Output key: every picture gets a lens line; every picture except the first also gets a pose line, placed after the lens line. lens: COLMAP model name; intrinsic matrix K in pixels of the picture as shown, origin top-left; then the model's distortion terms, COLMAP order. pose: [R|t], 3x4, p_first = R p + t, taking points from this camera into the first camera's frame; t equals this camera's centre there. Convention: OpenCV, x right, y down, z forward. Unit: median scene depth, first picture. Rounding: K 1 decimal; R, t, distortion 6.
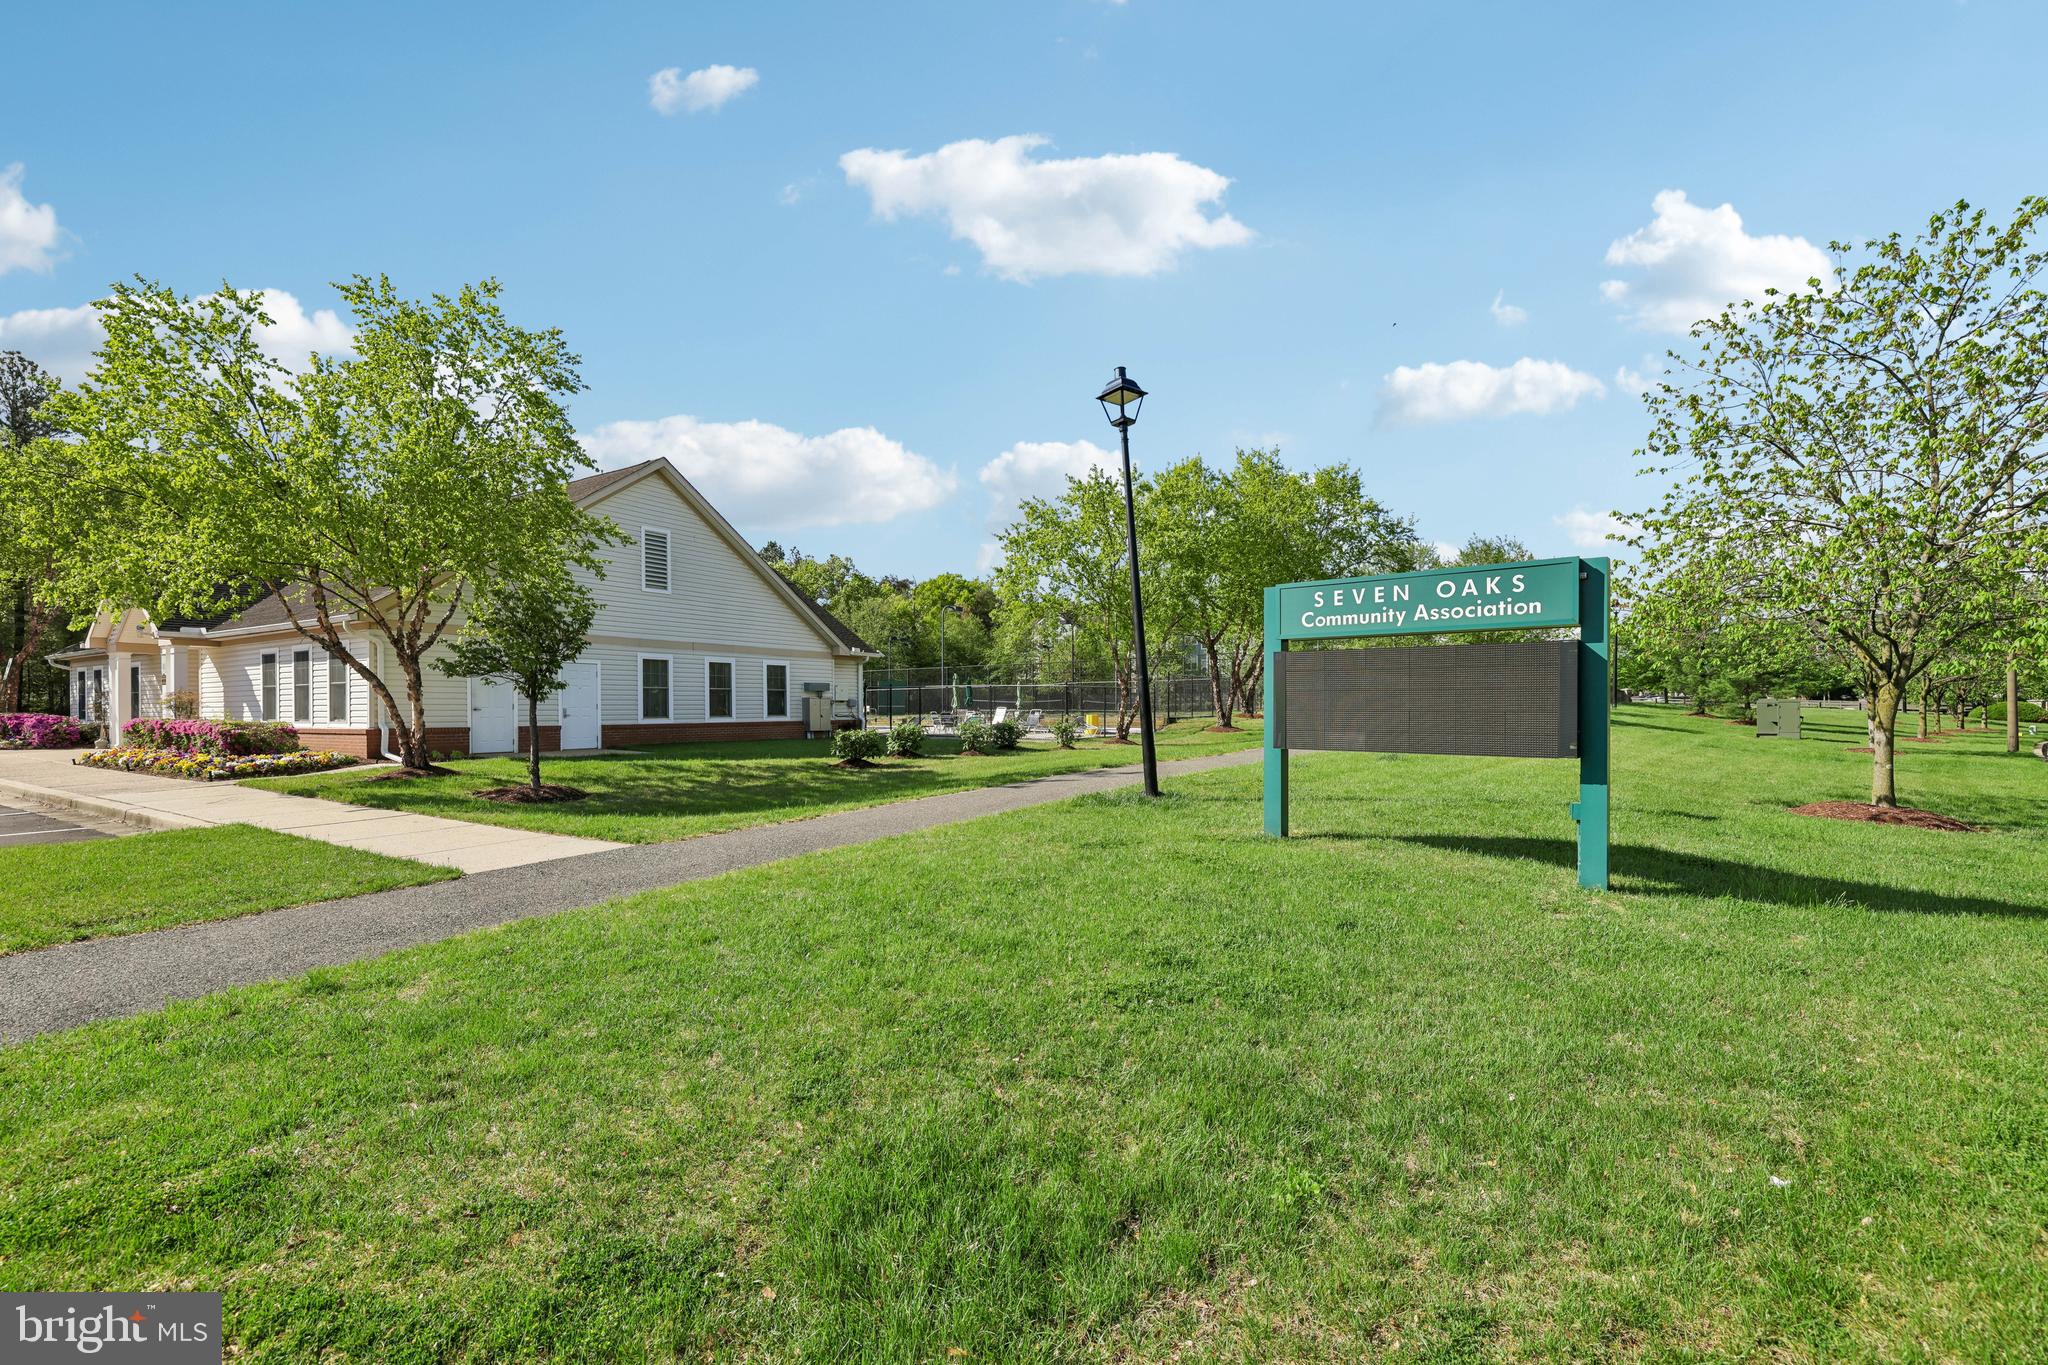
lens RADIAL K [[851.8, 0, 1017.3], [0, 851.8, 693.4], [0, 0, 1]] dist [-0.016588, 0.000109]
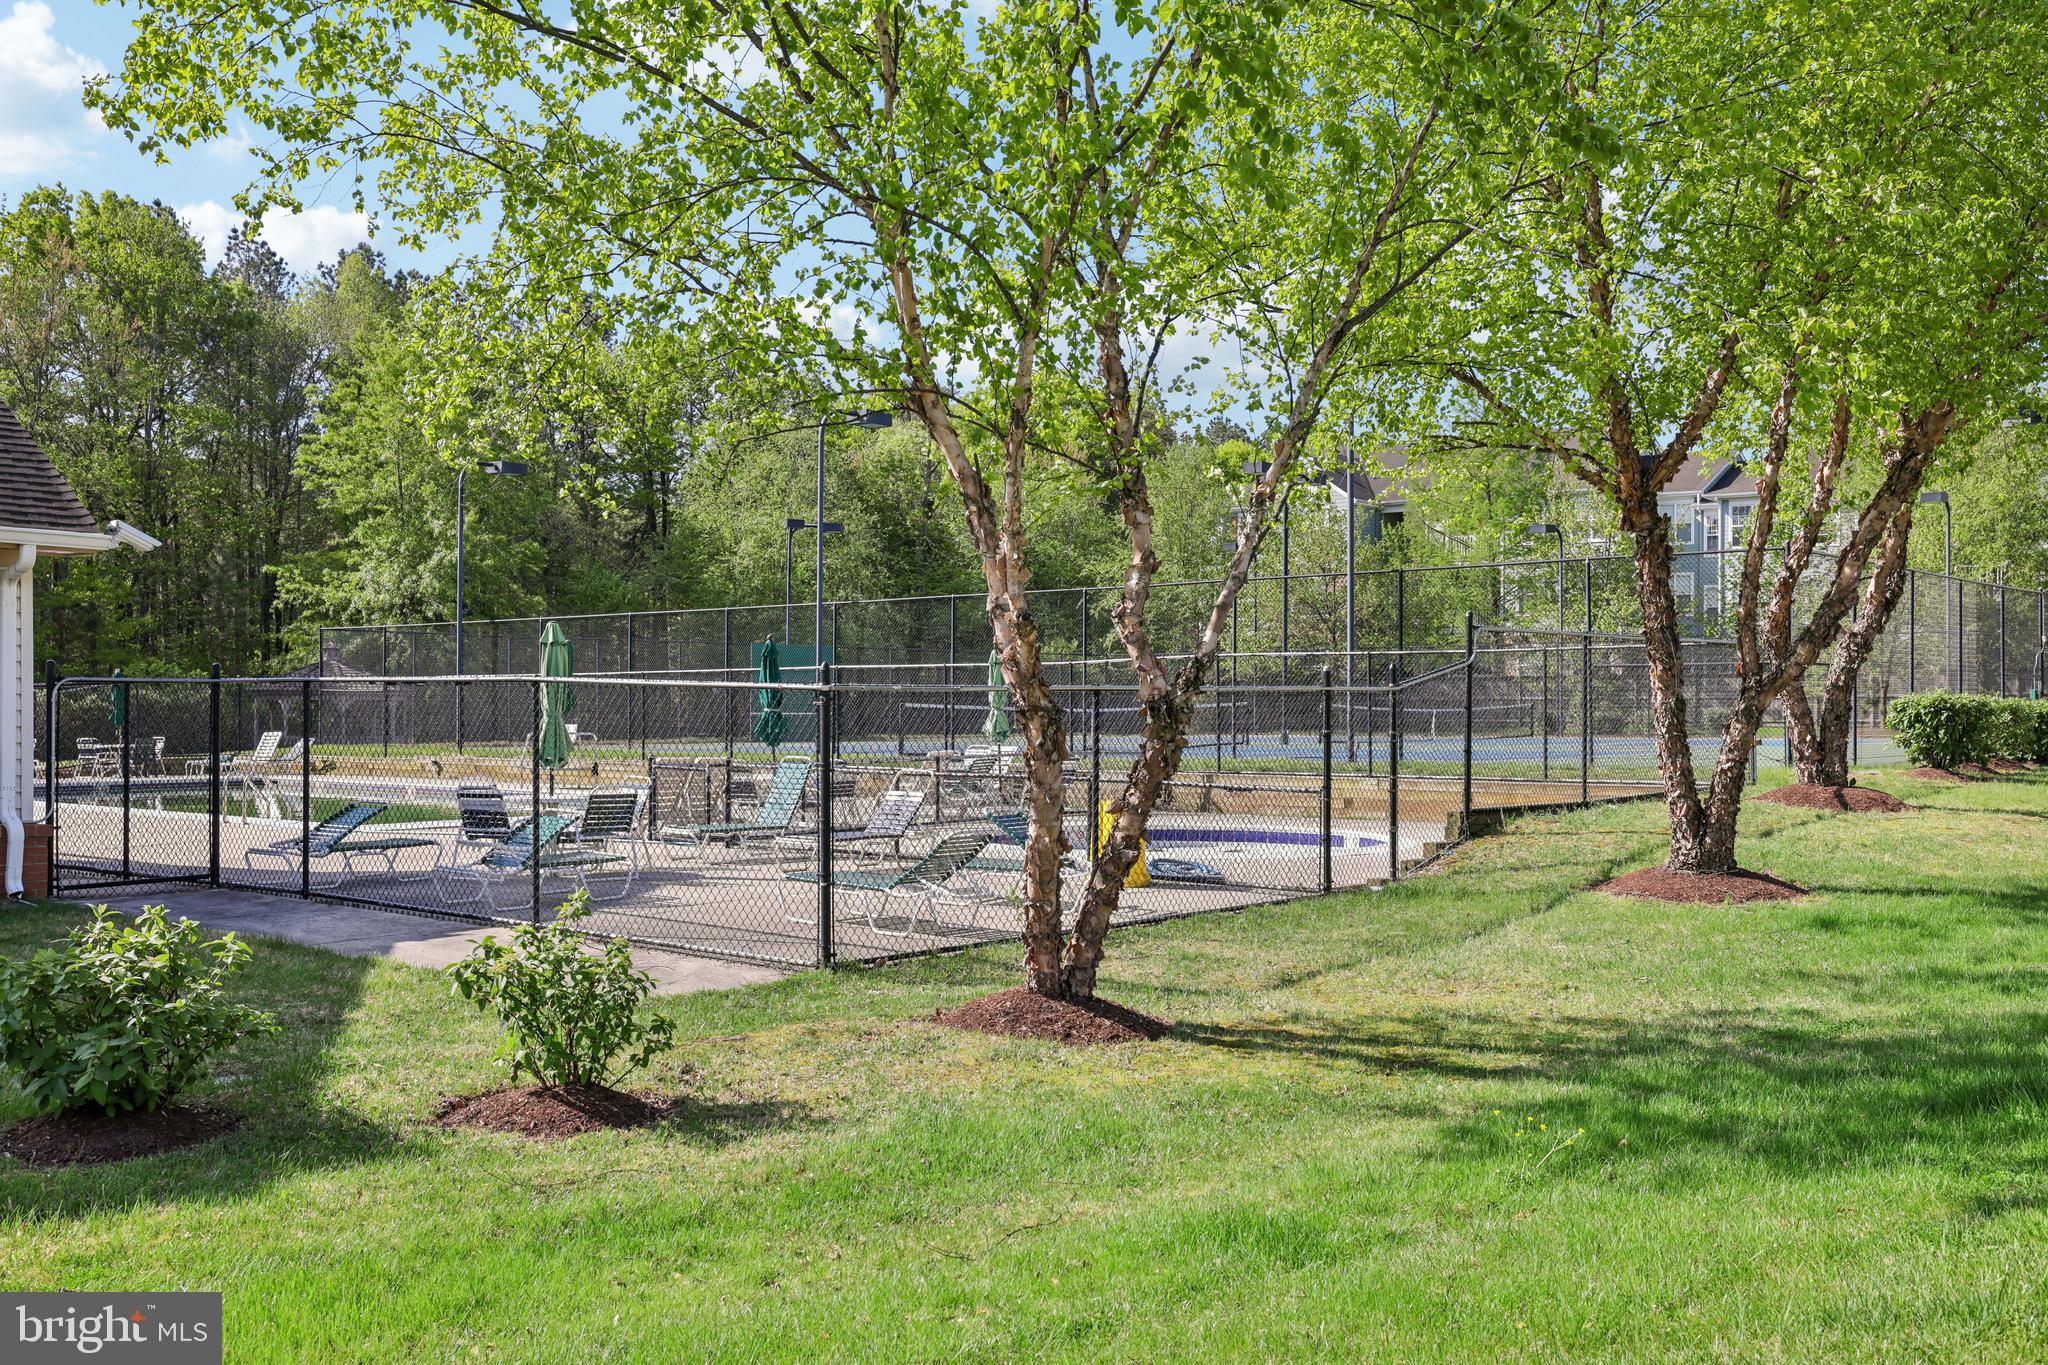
lens RADIAL K [[1979.7, 0, 1013.7], [0, 1979.7, 682.4], [0, 0, 1]] dist [-0.012837, 0.000000]
pose [[0.991328, 0.005872, -0.131279, 0.130573], [-0.004945, 0.999961, 0.007384, -0.010939], [0.131317, -0.006671, 0.991318, 0.462759]]
